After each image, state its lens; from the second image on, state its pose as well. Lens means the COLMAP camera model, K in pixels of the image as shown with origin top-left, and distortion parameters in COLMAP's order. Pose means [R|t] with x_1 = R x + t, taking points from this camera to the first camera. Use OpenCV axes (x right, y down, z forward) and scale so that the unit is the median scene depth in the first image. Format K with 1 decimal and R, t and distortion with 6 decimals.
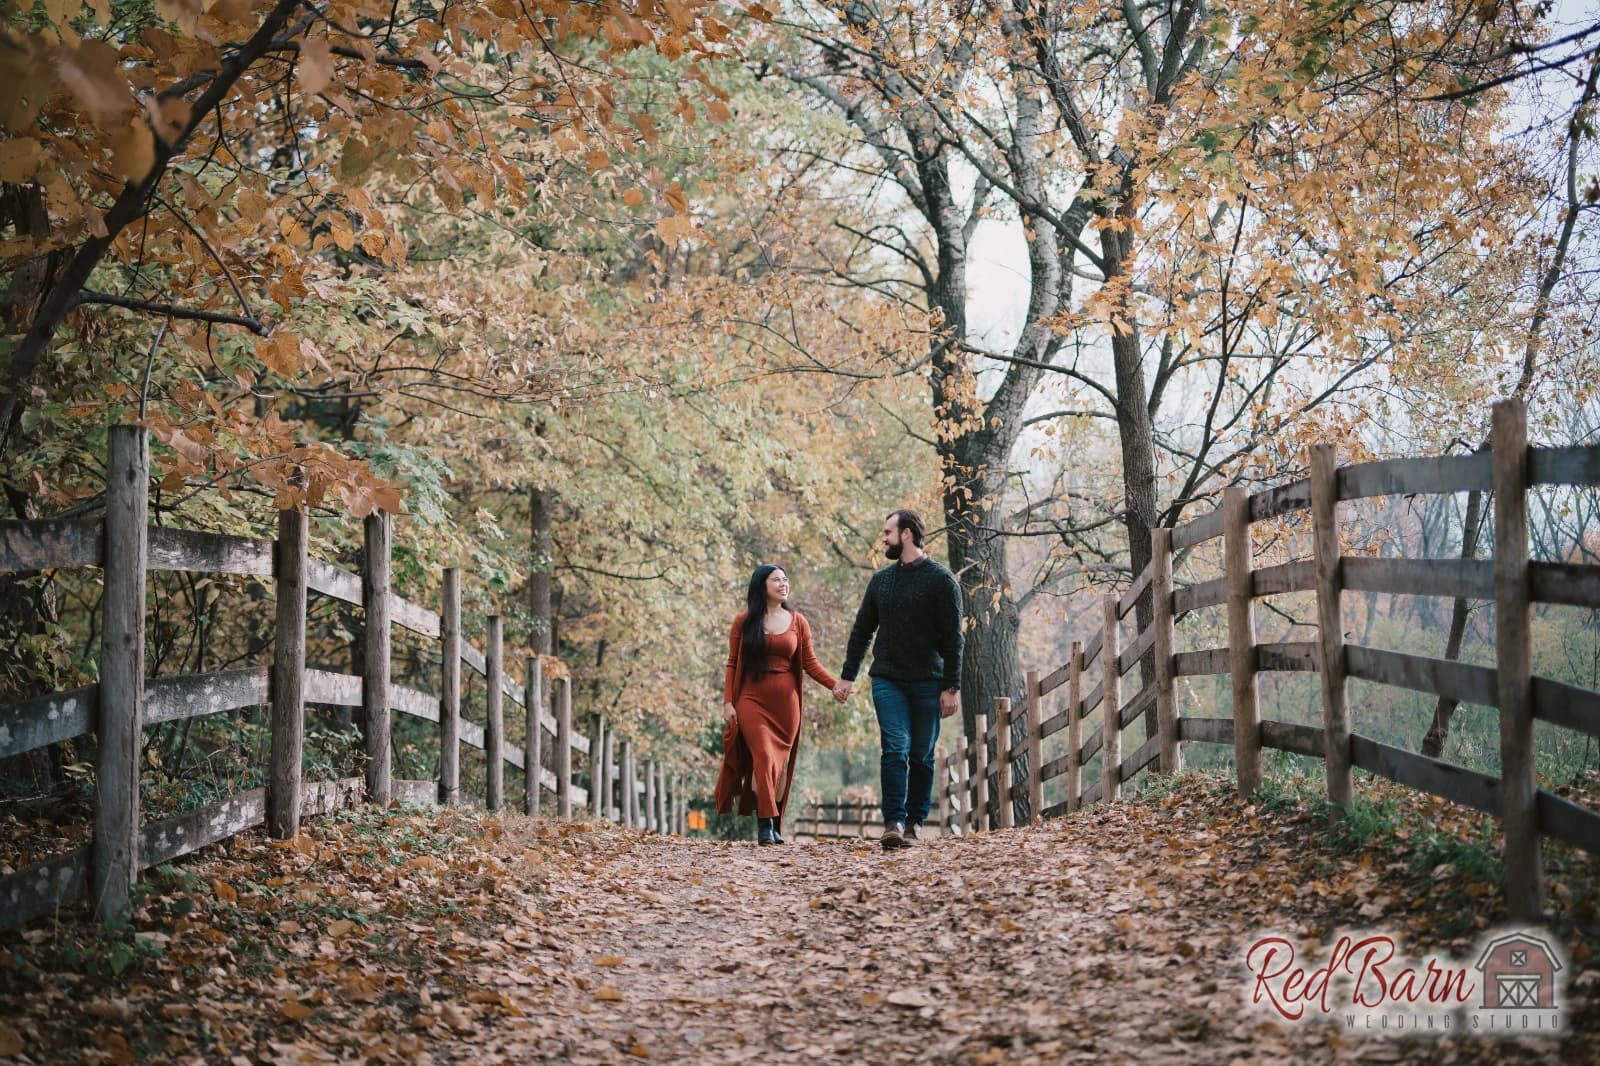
lens RADIAL K [[2473.2, 0, 760.2], [0, 2473.2, 532.4], [0, 0, 1]] dist [0.104229, -0.181313]
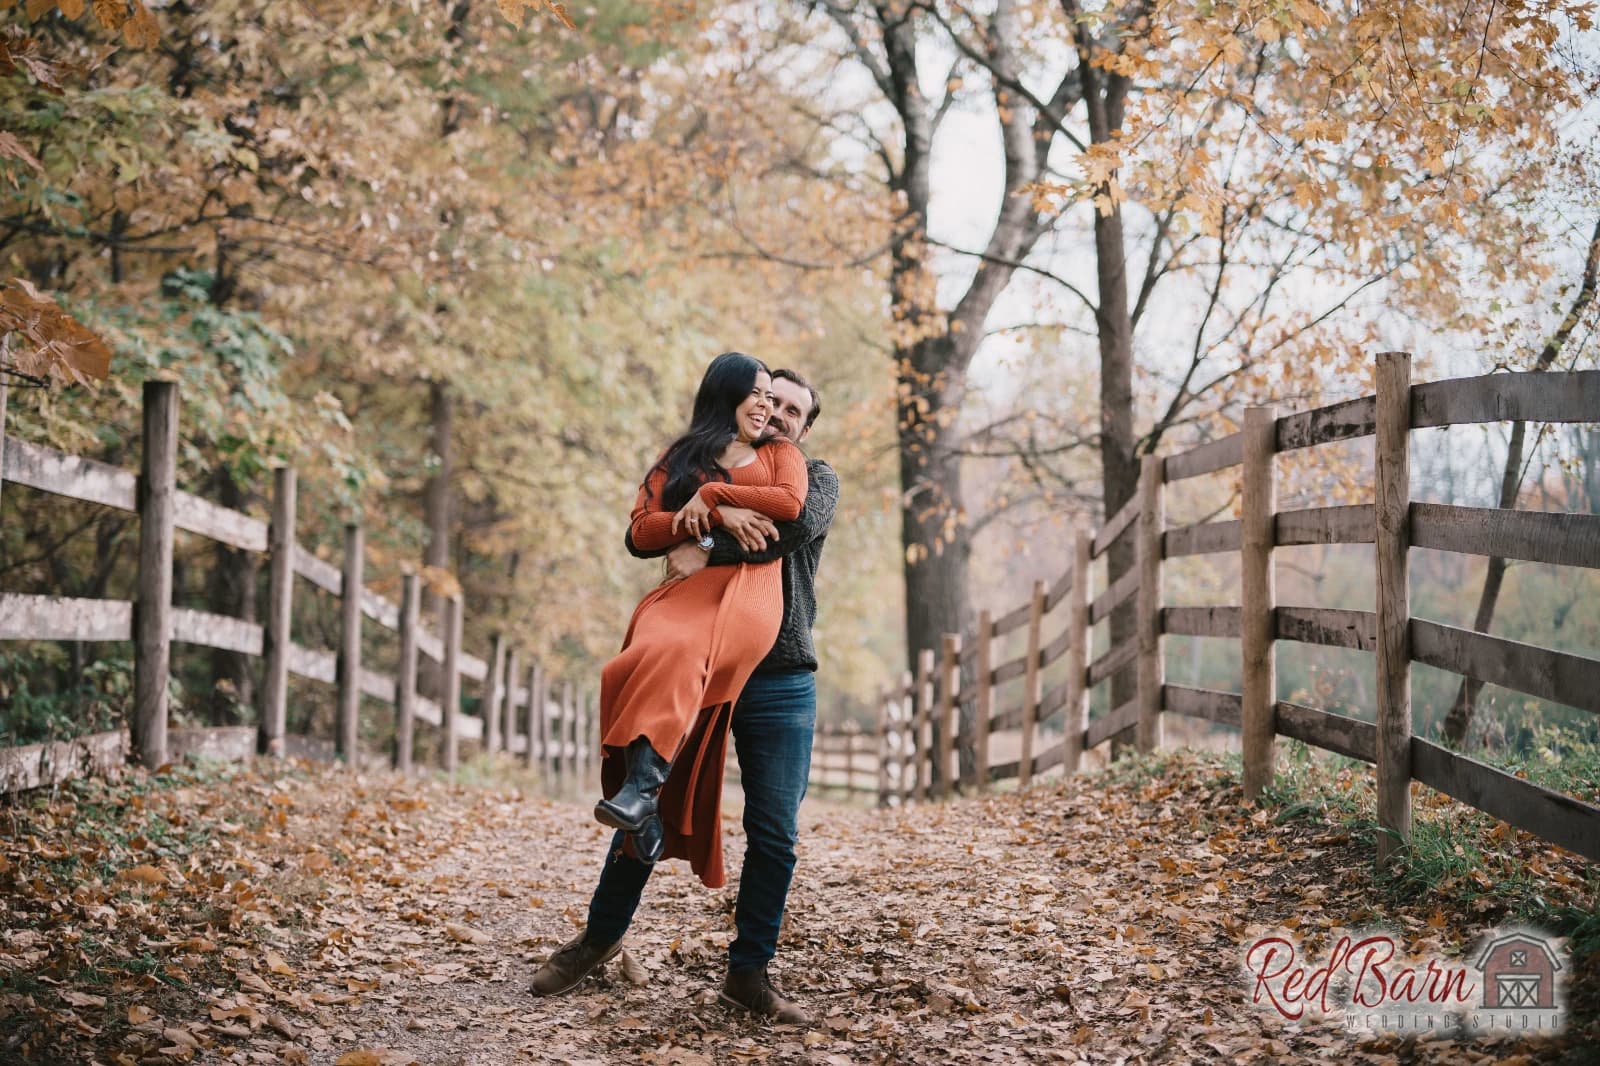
lens RADIAL K [[2473.2, 0, 760.2], [0, 2473.2, 532.4], [0, 0, 1]] dist [0.104229, -0.181313]
pose [[0.998900, 0.042466, 0.019883, 0.011226], [-0.043162, 0.998418, 0.036027, 0.000049], [-0.018322, -0.036845, 0.999153, 0.129156]]
